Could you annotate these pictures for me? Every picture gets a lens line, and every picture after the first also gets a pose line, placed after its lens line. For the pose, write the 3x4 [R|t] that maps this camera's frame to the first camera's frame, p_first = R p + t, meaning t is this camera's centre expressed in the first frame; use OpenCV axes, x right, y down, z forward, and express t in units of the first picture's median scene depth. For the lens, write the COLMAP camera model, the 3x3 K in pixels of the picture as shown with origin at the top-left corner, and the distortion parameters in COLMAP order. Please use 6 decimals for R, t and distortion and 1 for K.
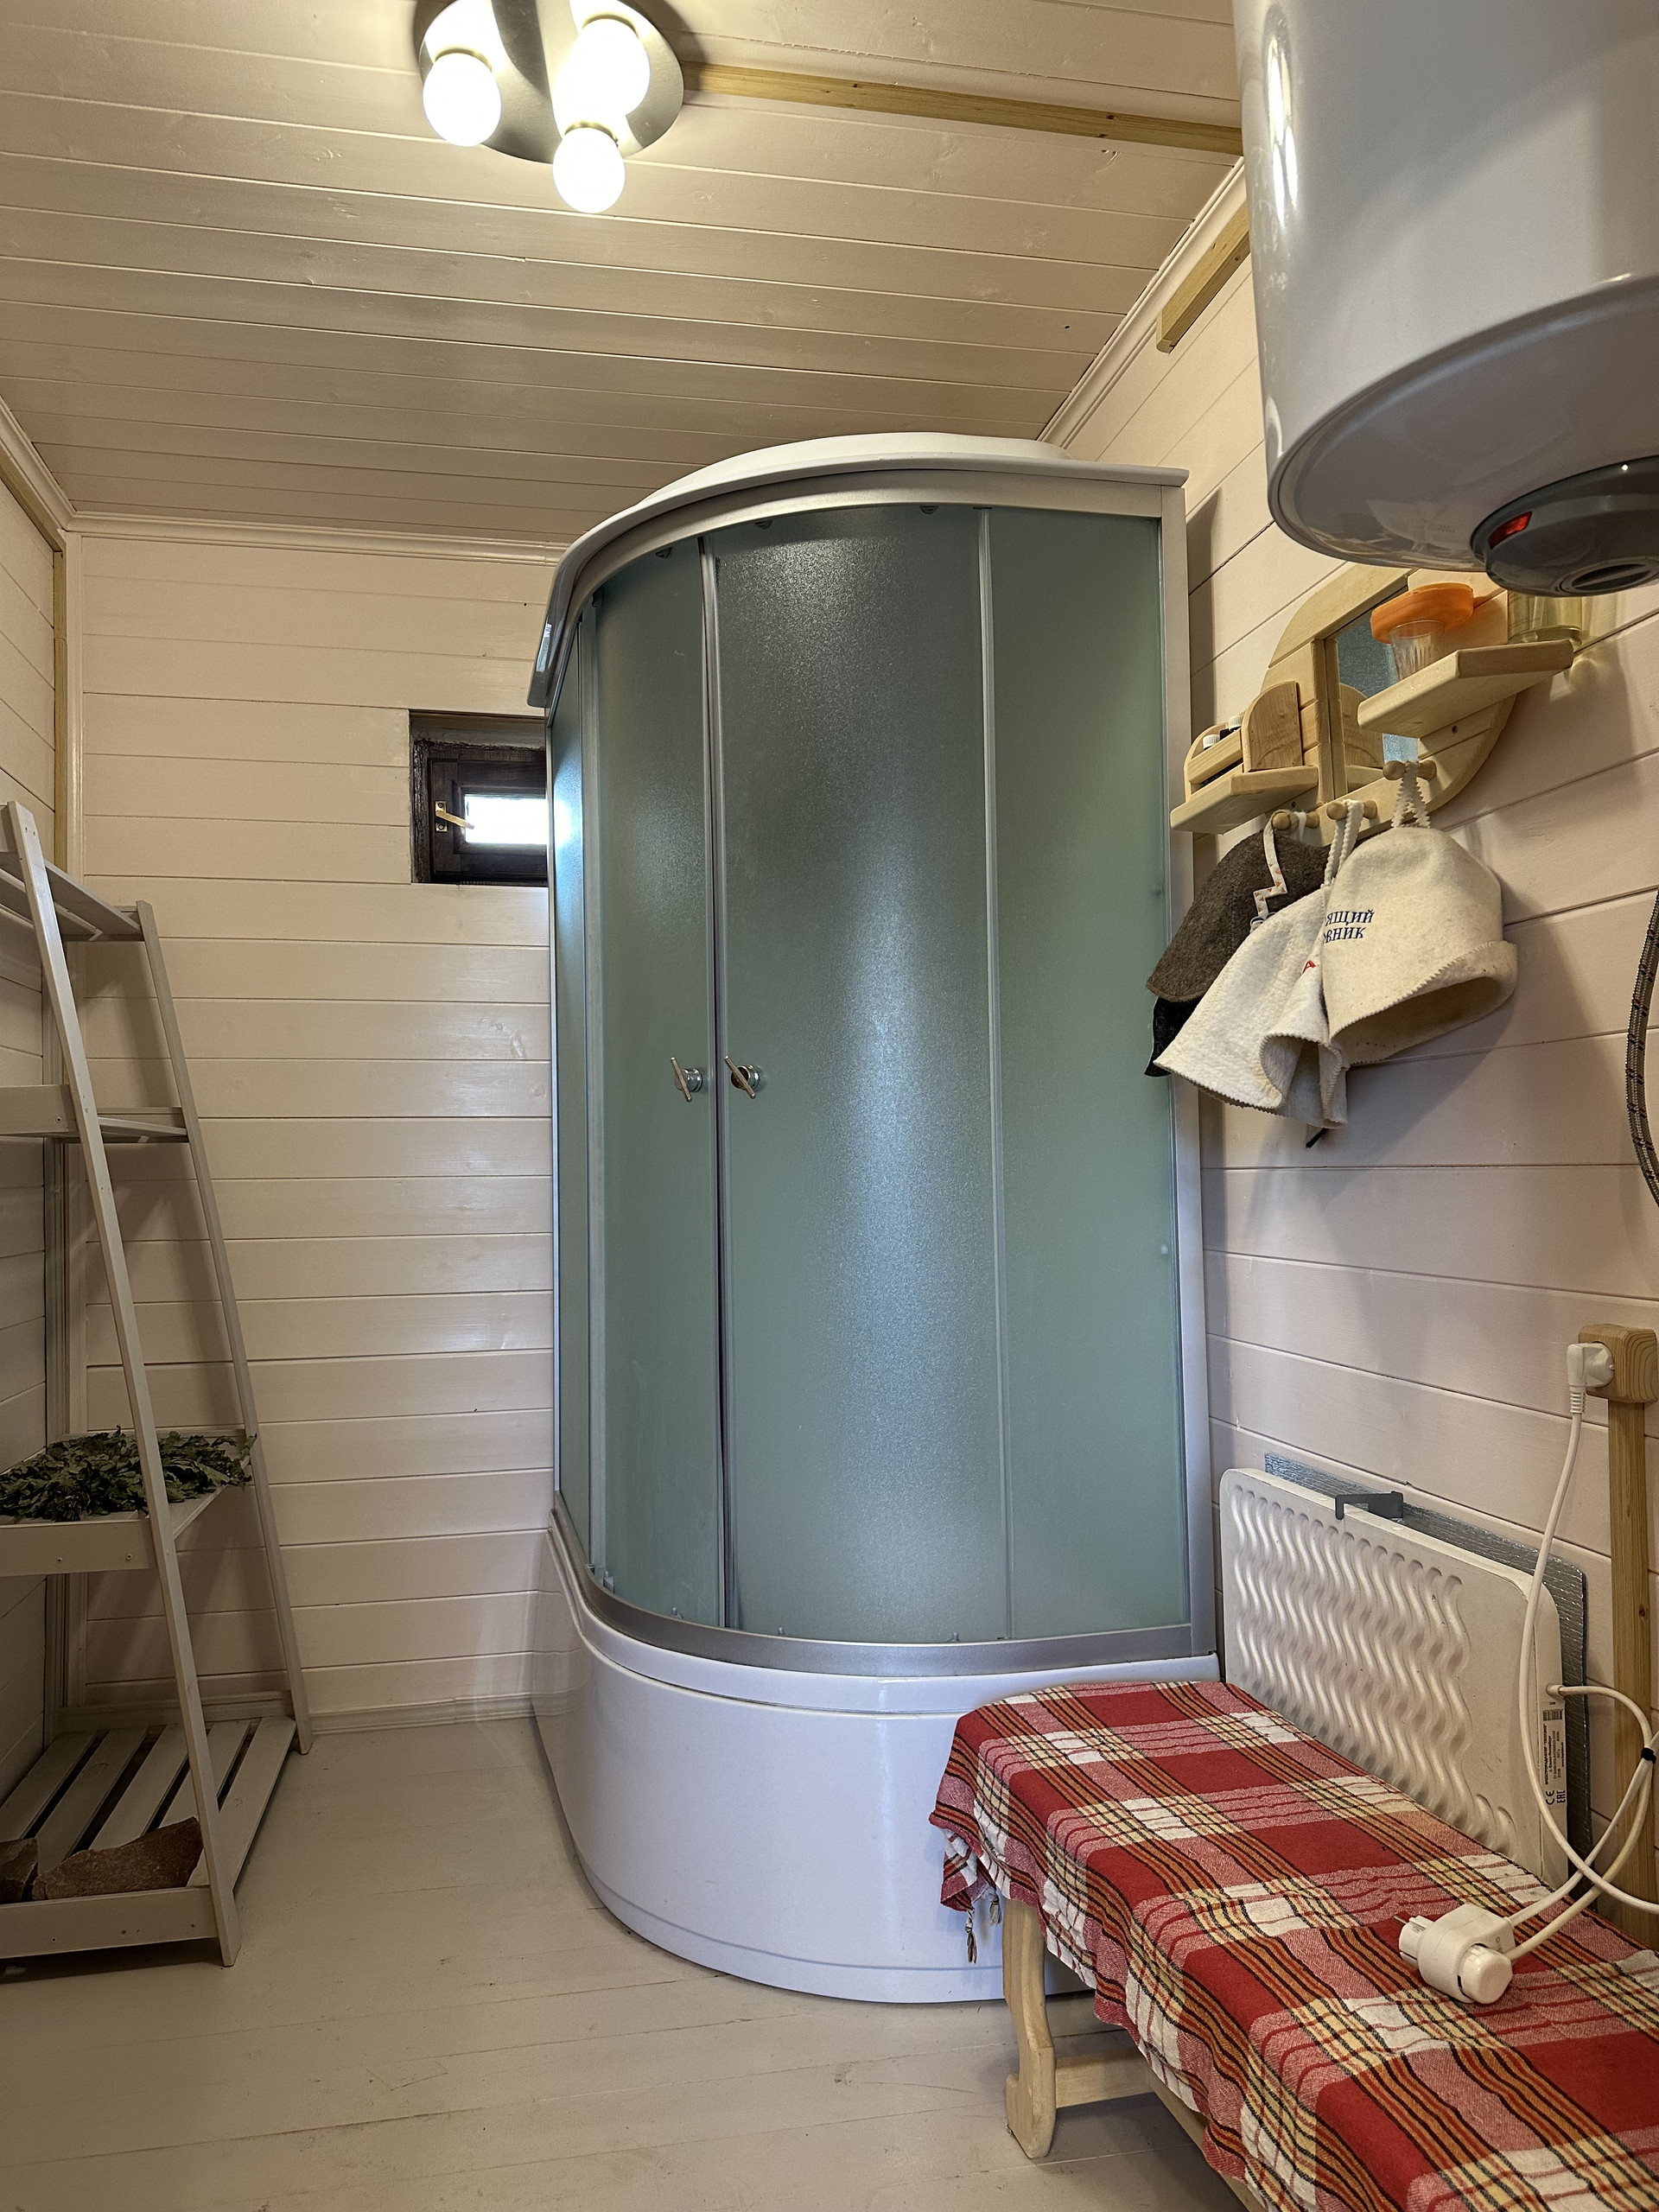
lens RADIAL K [[1555.4, 0, 807.3], [0, 1555.4, 1107.7], [0, 0, 1]] dist [0.126079, -0.179976]
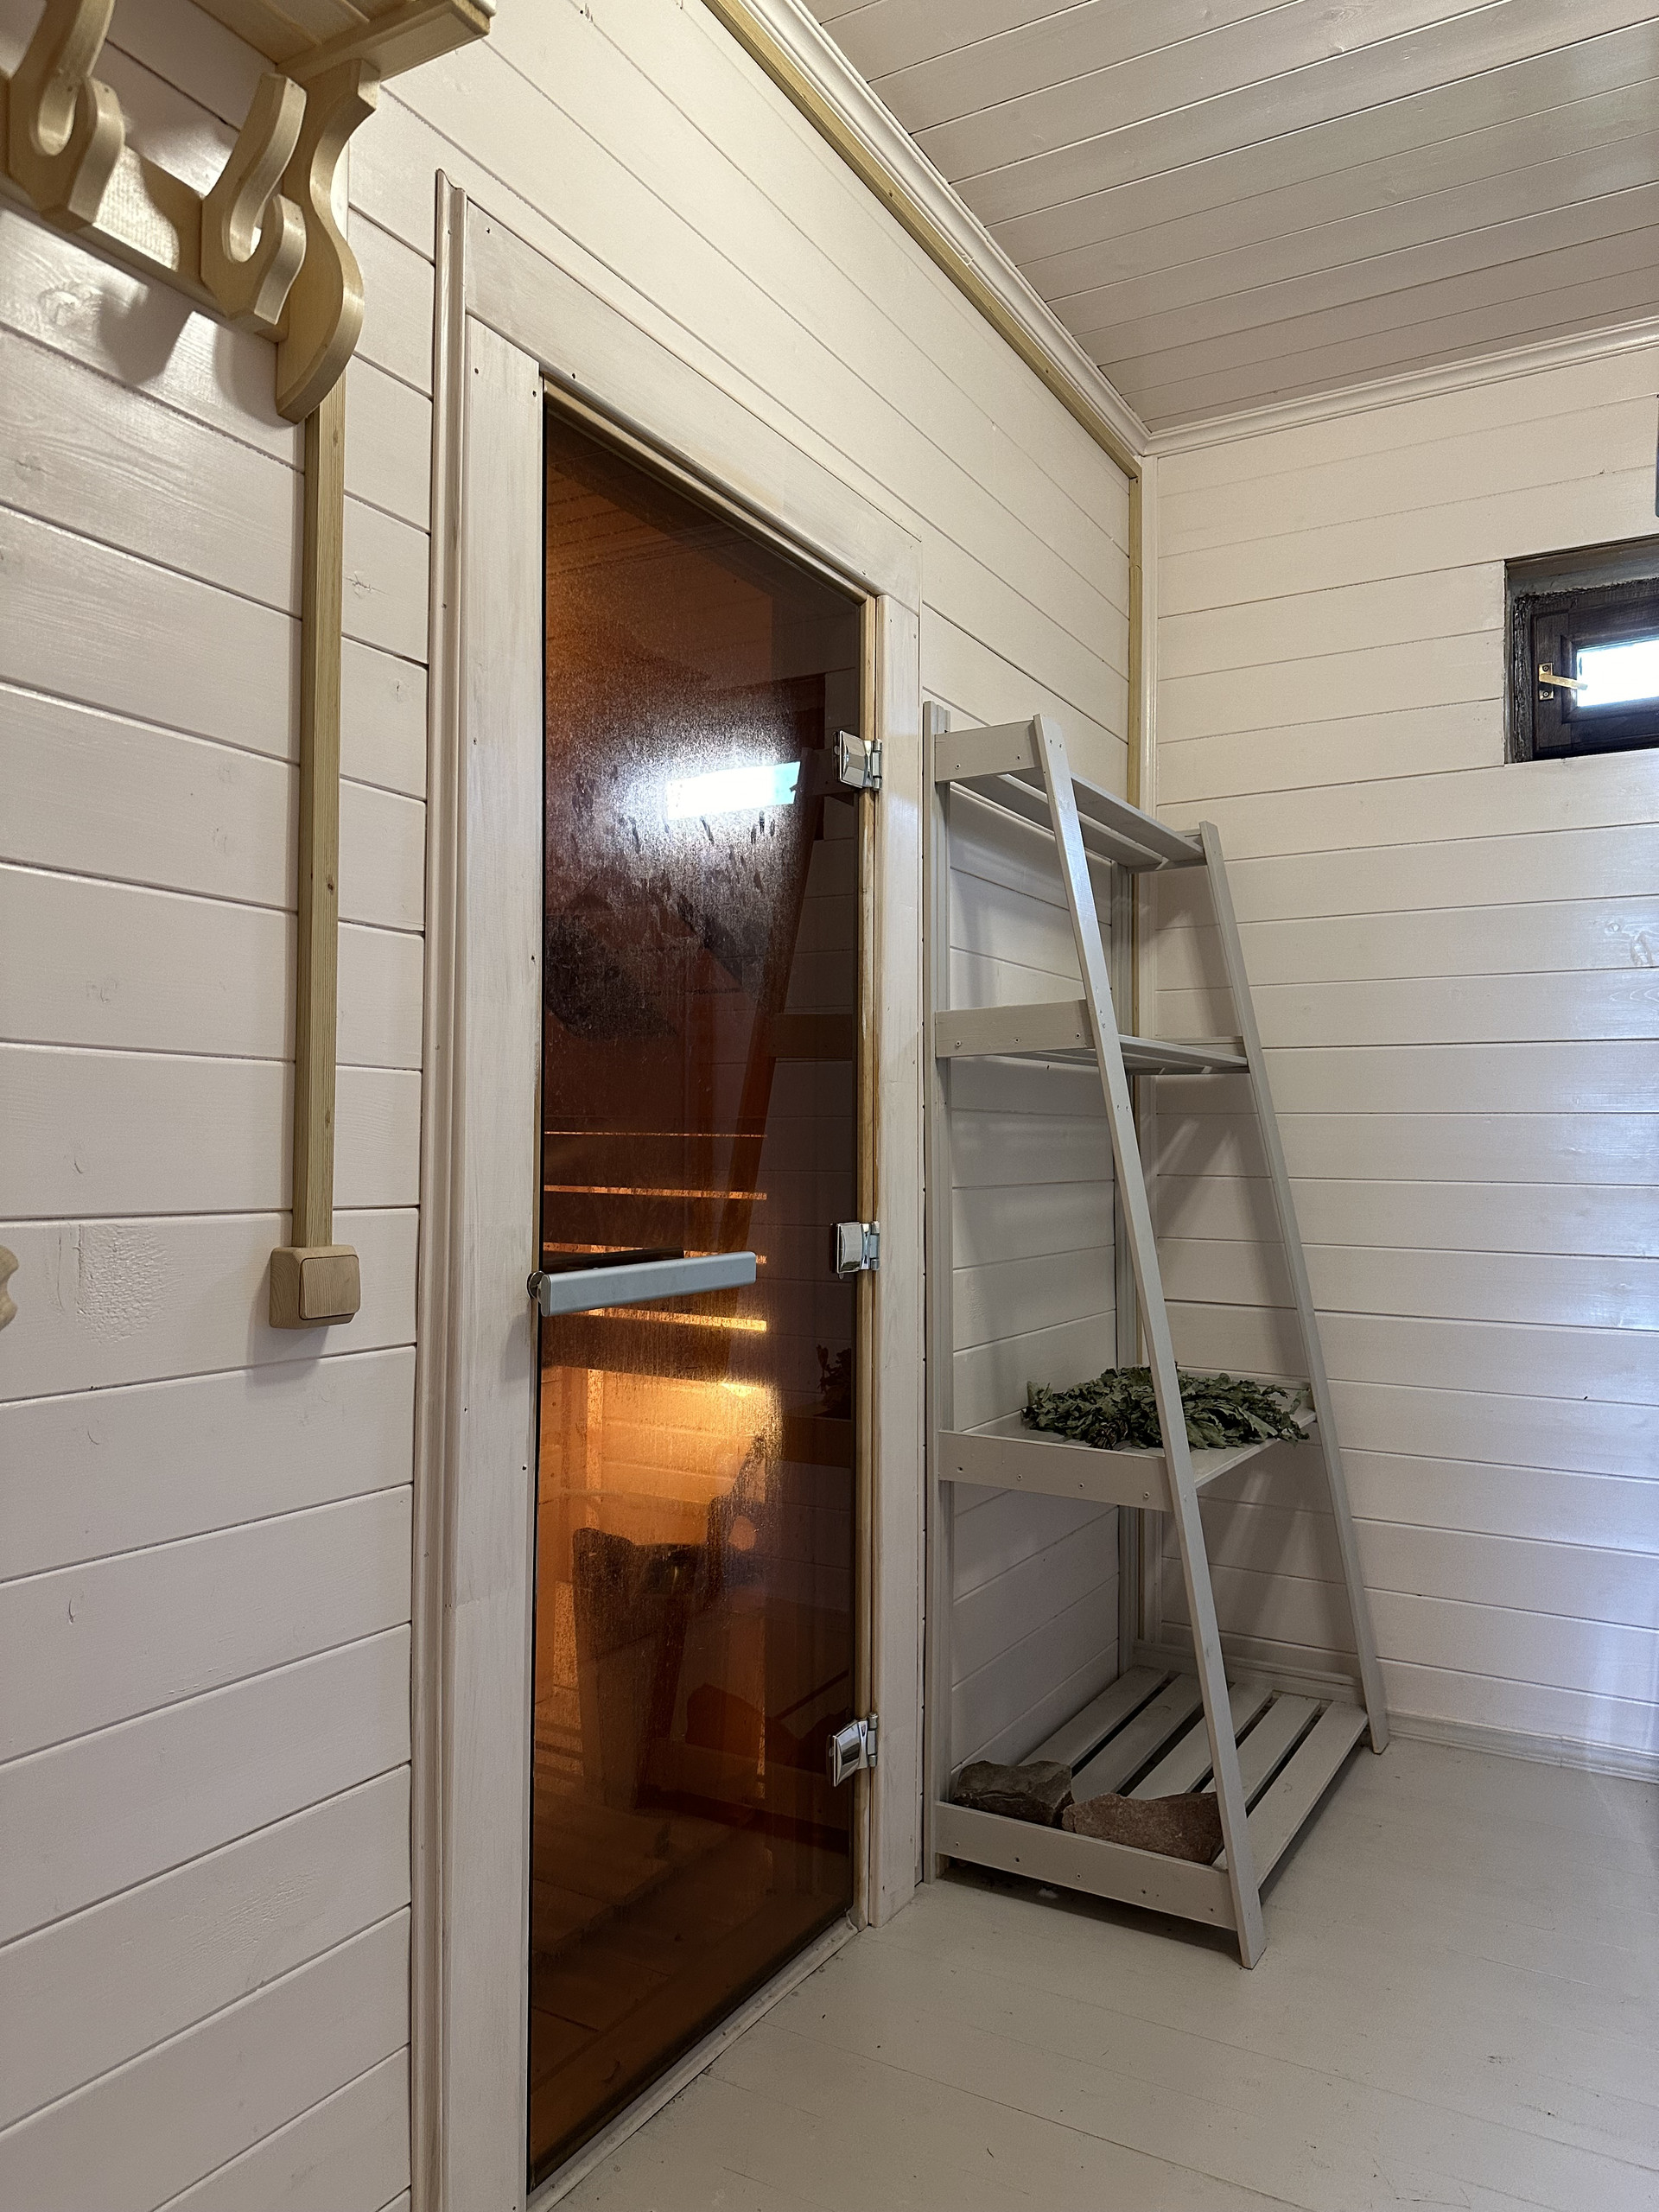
lens RADIAL K [[1554.7, 0, 829.5], [0, 1554.7, 1106.0], [0, 0, 1]] dist [0.100275, -0.160744]
pose [[0.757728, 0.002317, -0.652567, 0.027884], [0.007815, 0.999890, 0.012625, 0.028348], [0.652524, -0.014667, 0.757626, 0.127760]]
